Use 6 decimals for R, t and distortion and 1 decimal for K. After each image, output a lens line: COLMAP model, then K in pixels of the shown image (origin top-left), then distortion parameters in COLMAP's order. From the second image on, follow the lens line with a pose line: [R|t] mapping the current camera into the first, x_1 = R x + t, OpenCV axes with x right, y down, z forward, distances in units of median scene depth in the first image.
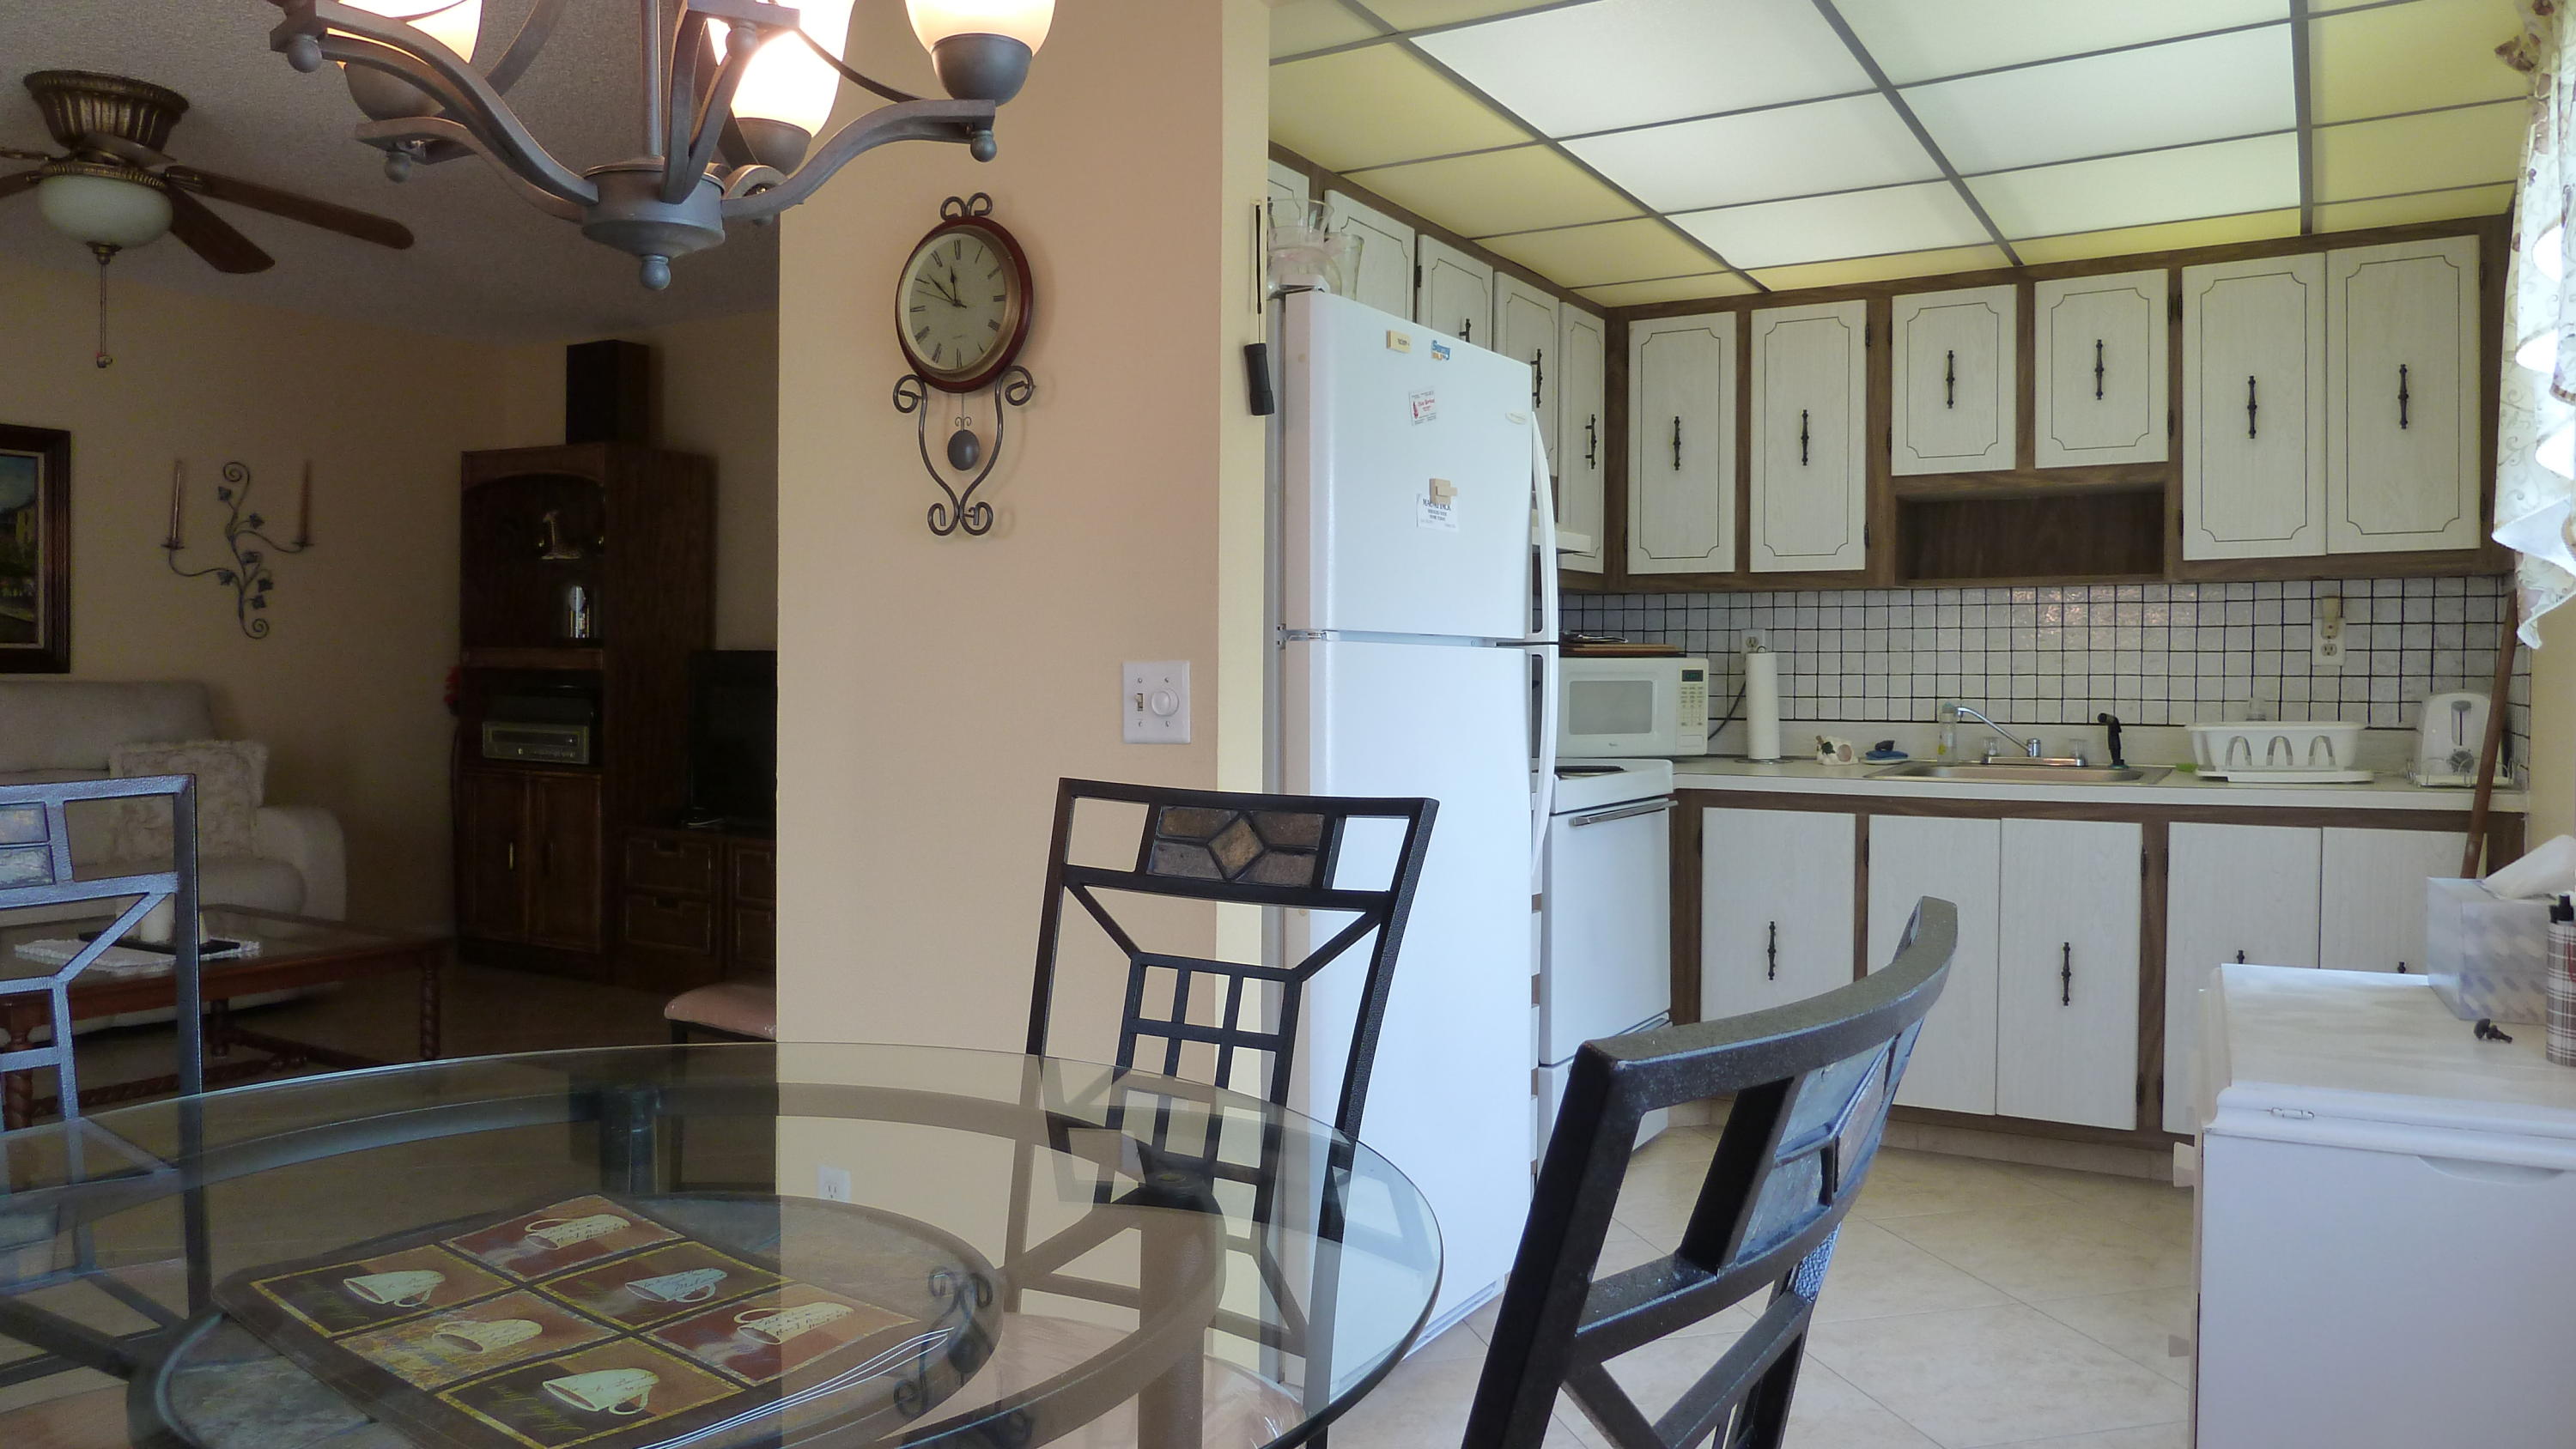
lens RADIAL K [[1780.0, 0, 1282.2], [0, 1780.0, 720.2], [0, 0, 1]] dist [-0.032717, 0.006903]
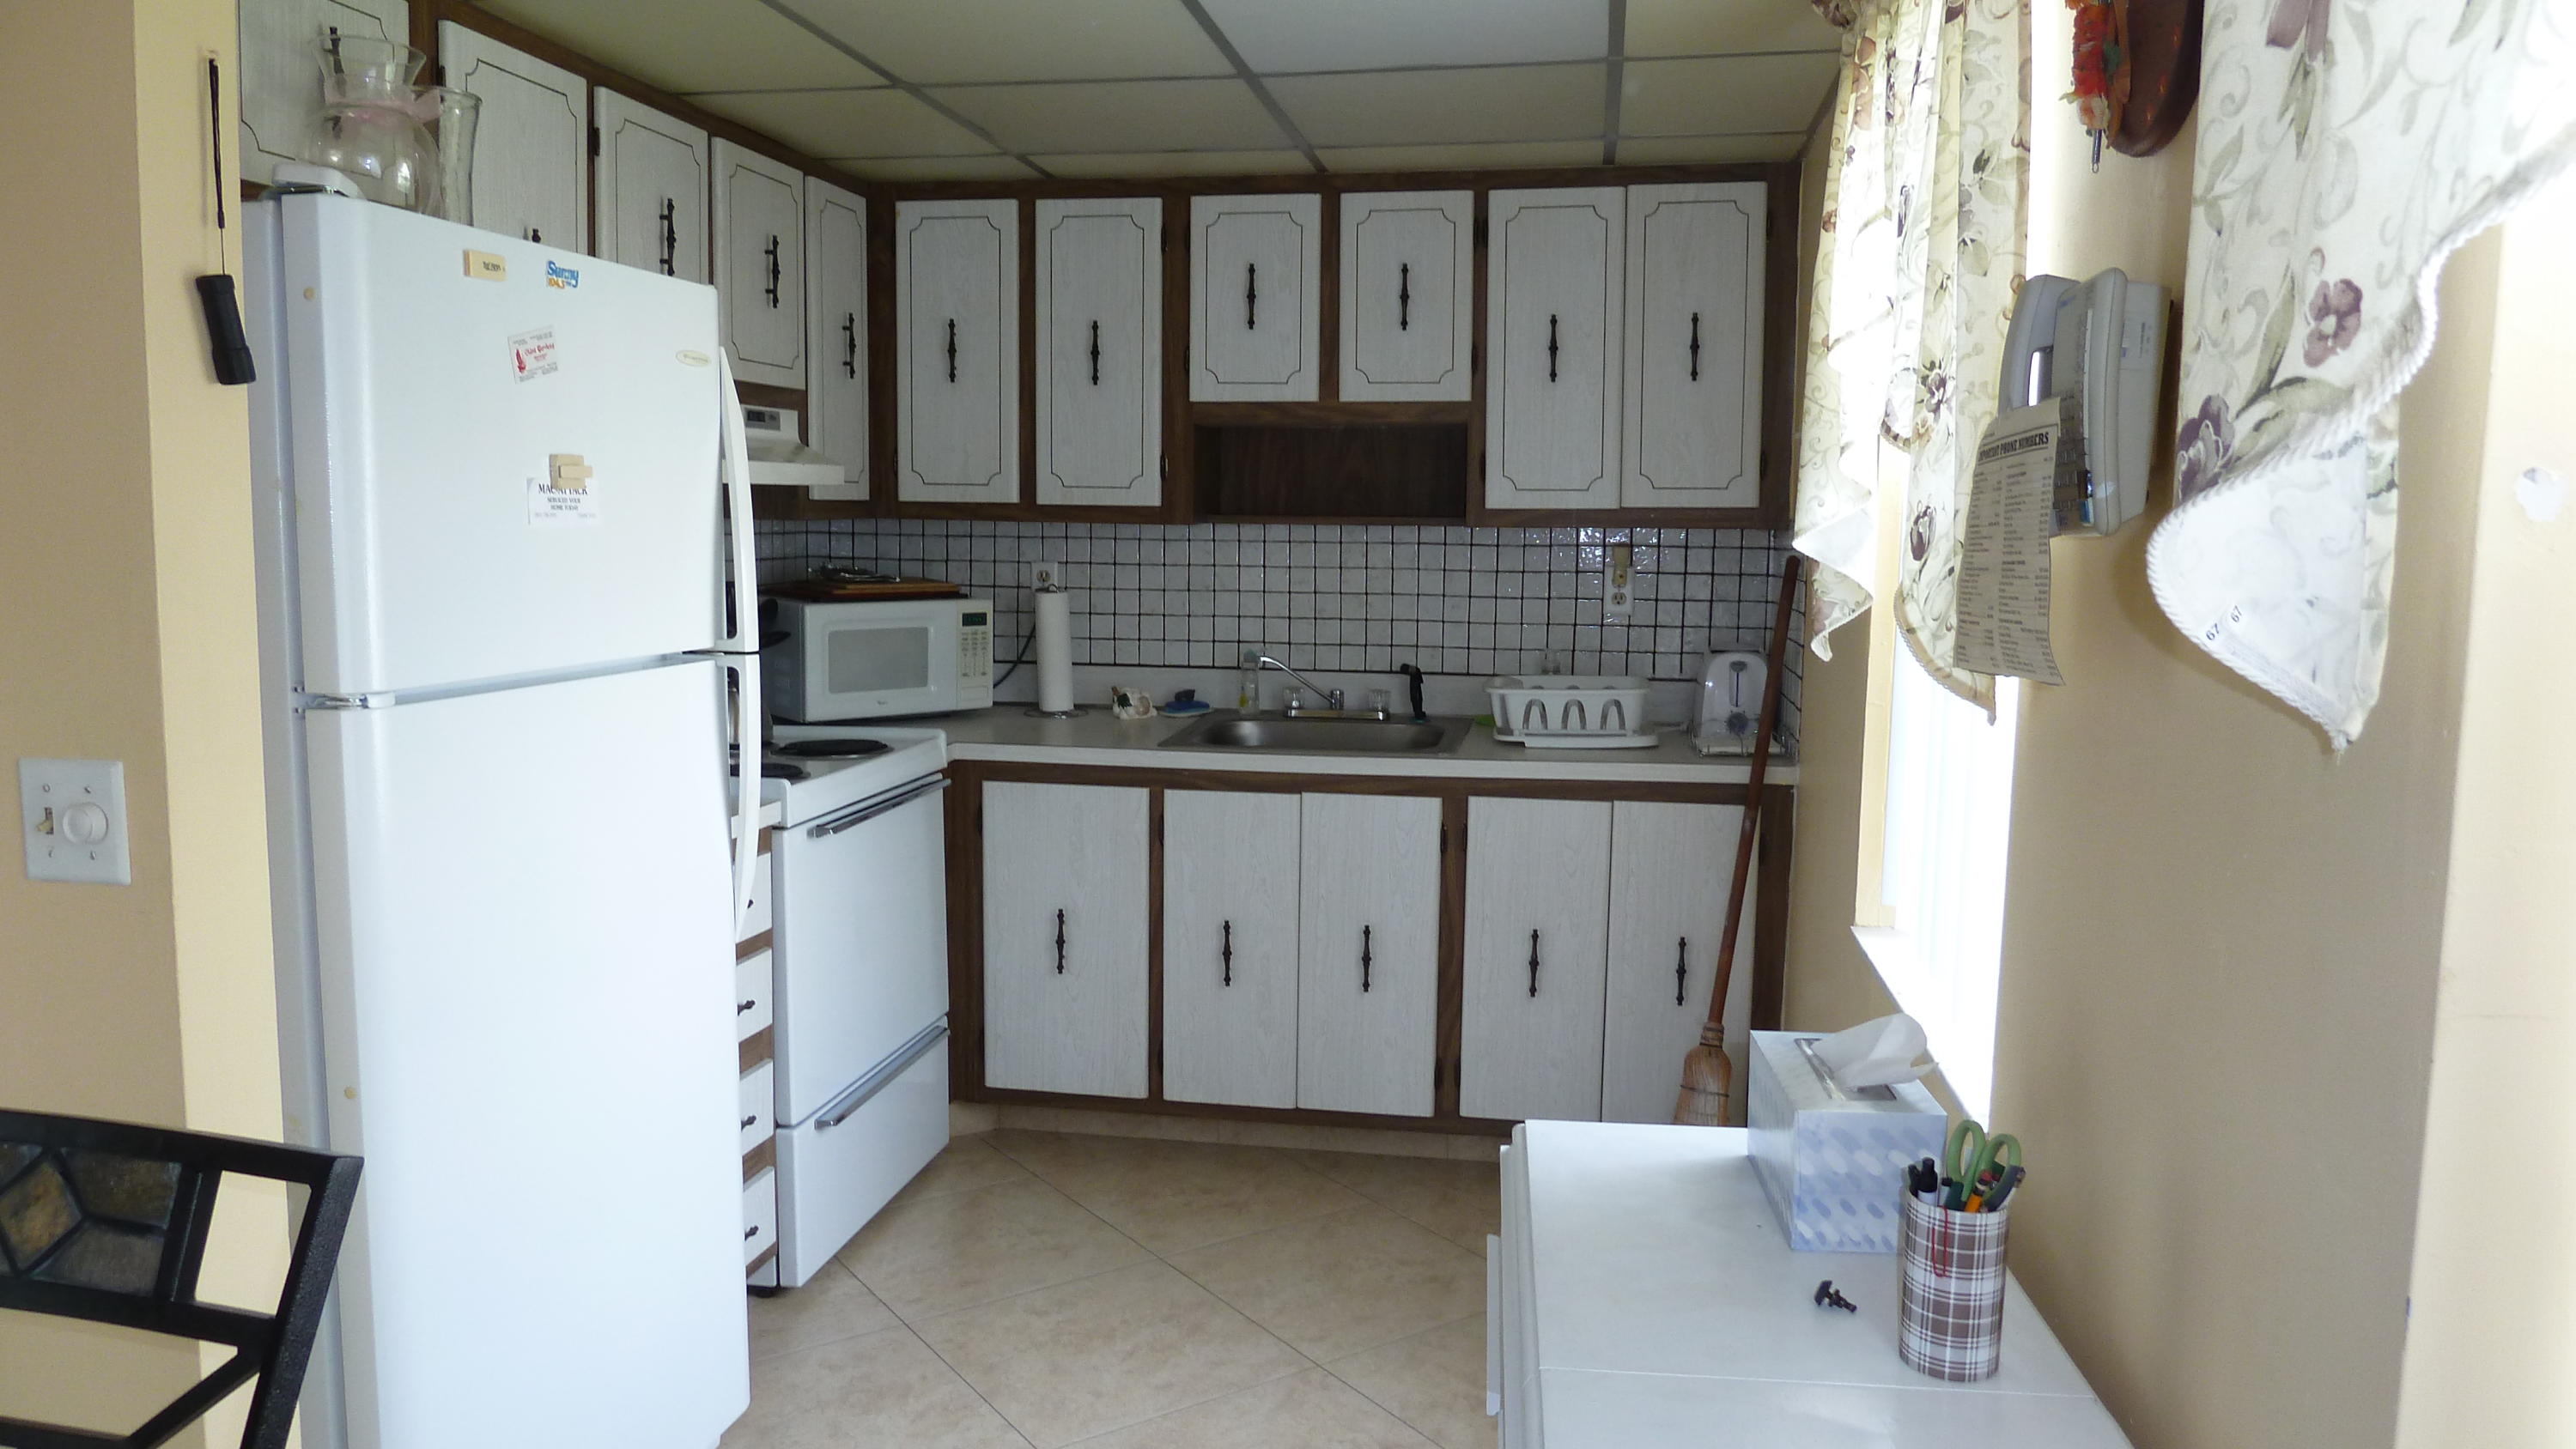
lens RADIAL K [[1780.0, 0, 1282.2], [0, 1780.0, 720.2], [0, 0, 1]] dist [-0.032717, 0.006903]
pose [[0.935312, -0.031628, 0.352408, 0.070594], [-0.000955, 0.995767, 0.091903, -0.063683], [-0.353823, -0.086295, 0.931323, 0.143042]]
